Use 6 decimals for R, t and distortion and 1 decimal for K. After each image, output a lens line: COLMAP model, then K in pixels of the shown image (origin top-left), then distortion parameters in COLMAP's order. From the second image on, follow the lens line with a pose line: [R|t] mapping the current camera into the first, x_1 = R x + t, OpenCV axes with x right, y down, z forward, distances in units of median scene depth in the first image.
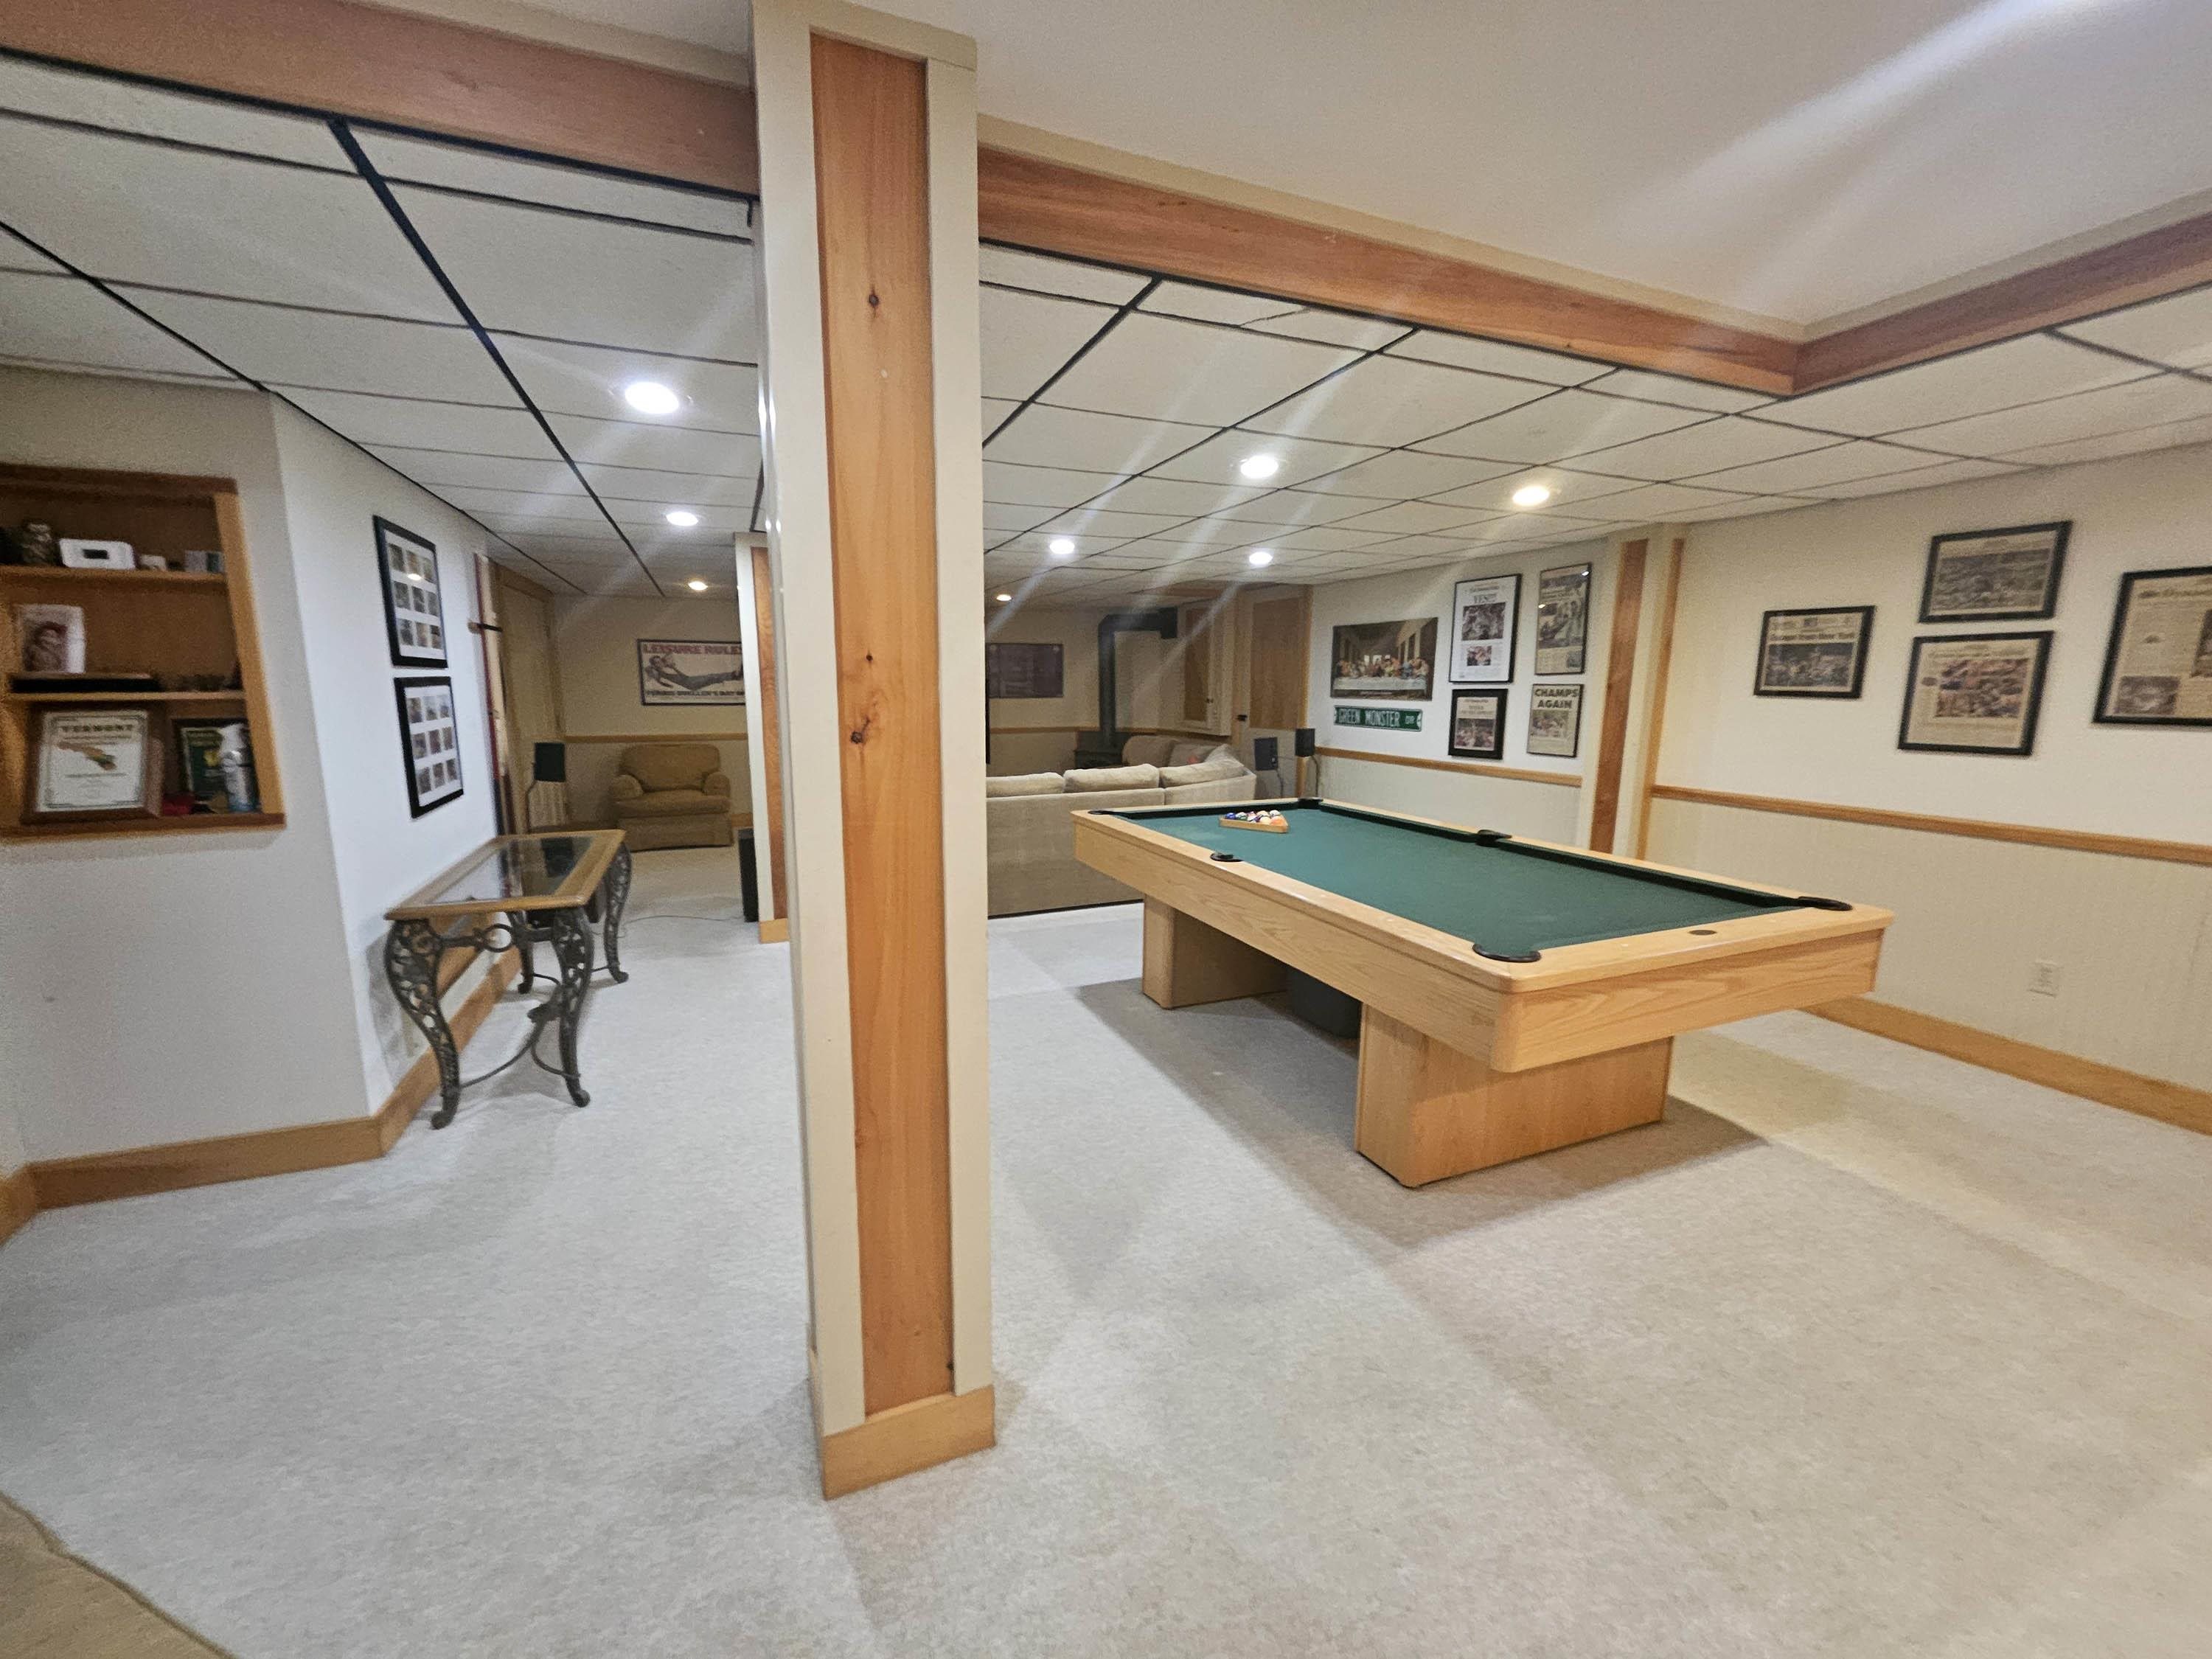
lens RADIAL K [[870.2, 0, 1079.7], [0, 870.2, 833.9], [0, 0, 1]] dist [0.002536, -0.000283]
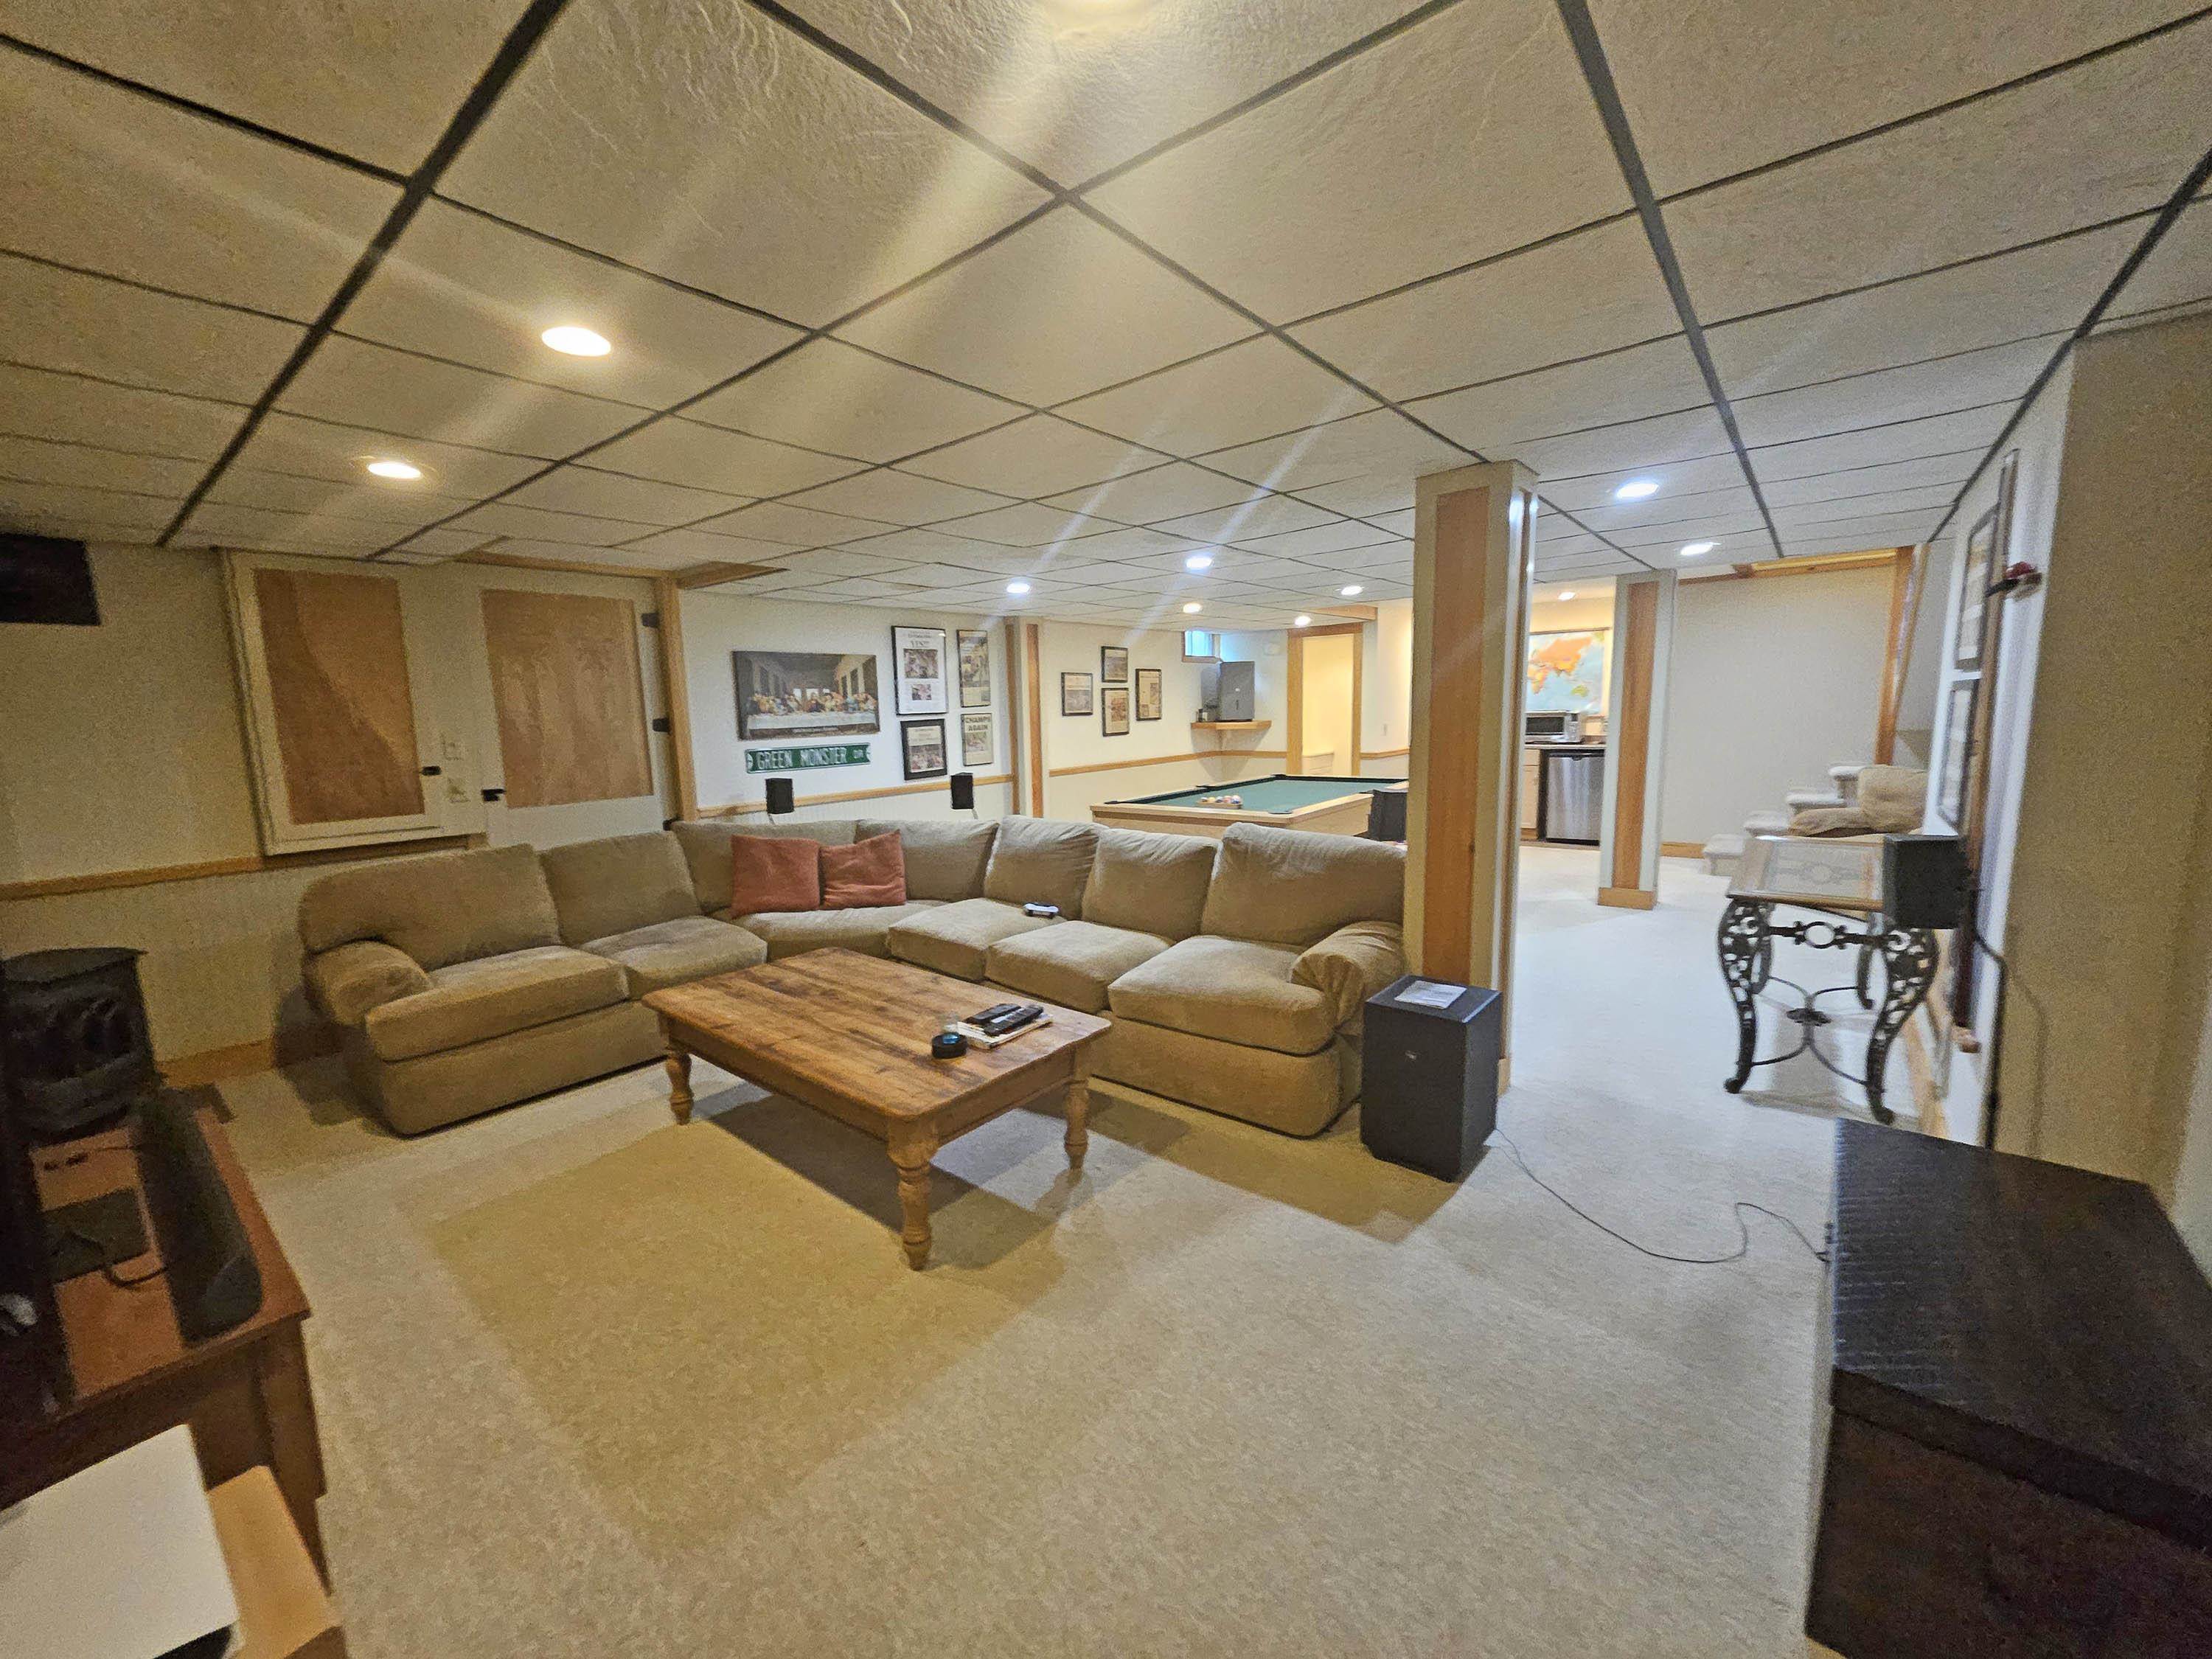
lens RADIAL K [[870.2, 0, 1079.7], [0, 870.2, 833.9], [0, 0, 1]] dist [0.002536, -0.000283]
pose [[-0.467719, -0.116361, 0.876185, -0.707302], [0.181683, 0.957472, 0.224141, -0.248646], [-0.865003, 0.264023, -0.426687, 1.384044]]
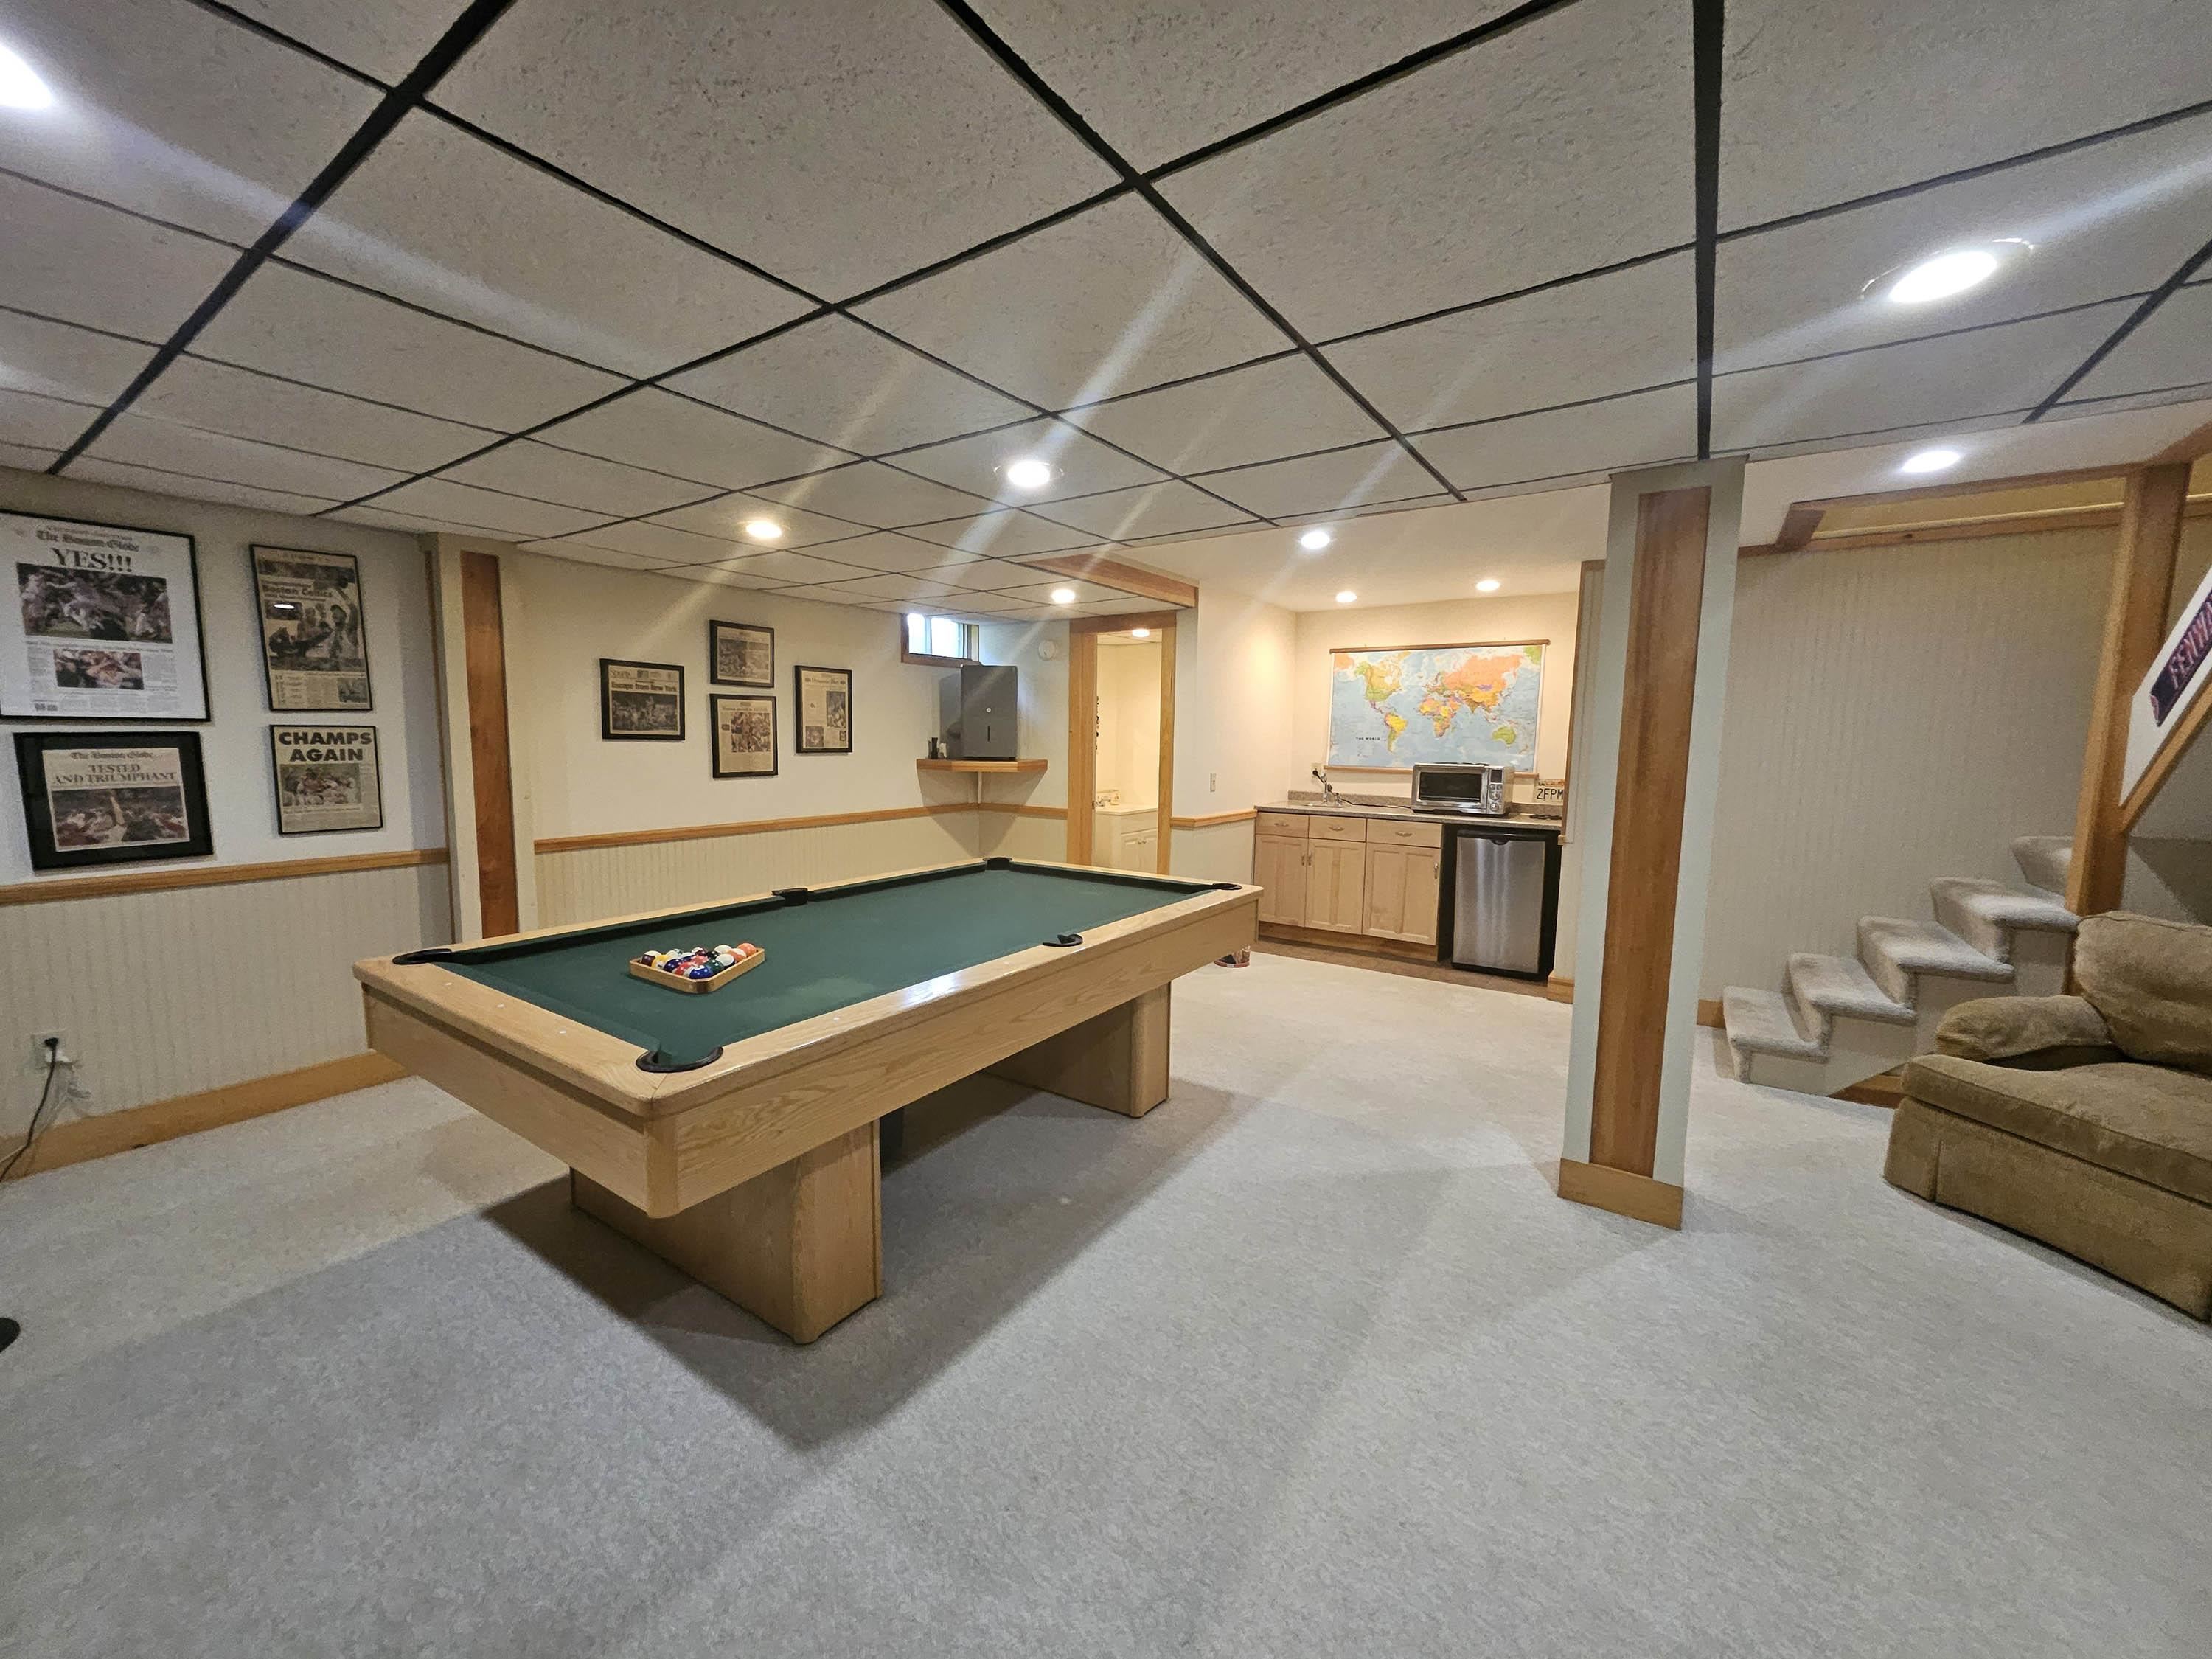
lens RADIAL K [[870.2, 0, 1079.7], [0, 870.2, 833.9], [0, 0, 1]] dist [0.002536, -0.000283]
pose [[-0.542171, -0.105493, 0.833620, -0.305749], [0.131117, 0.969314, 0.207941, -0.142494], [-0.829975, 0.222041, -0.511702, 0.811898]]
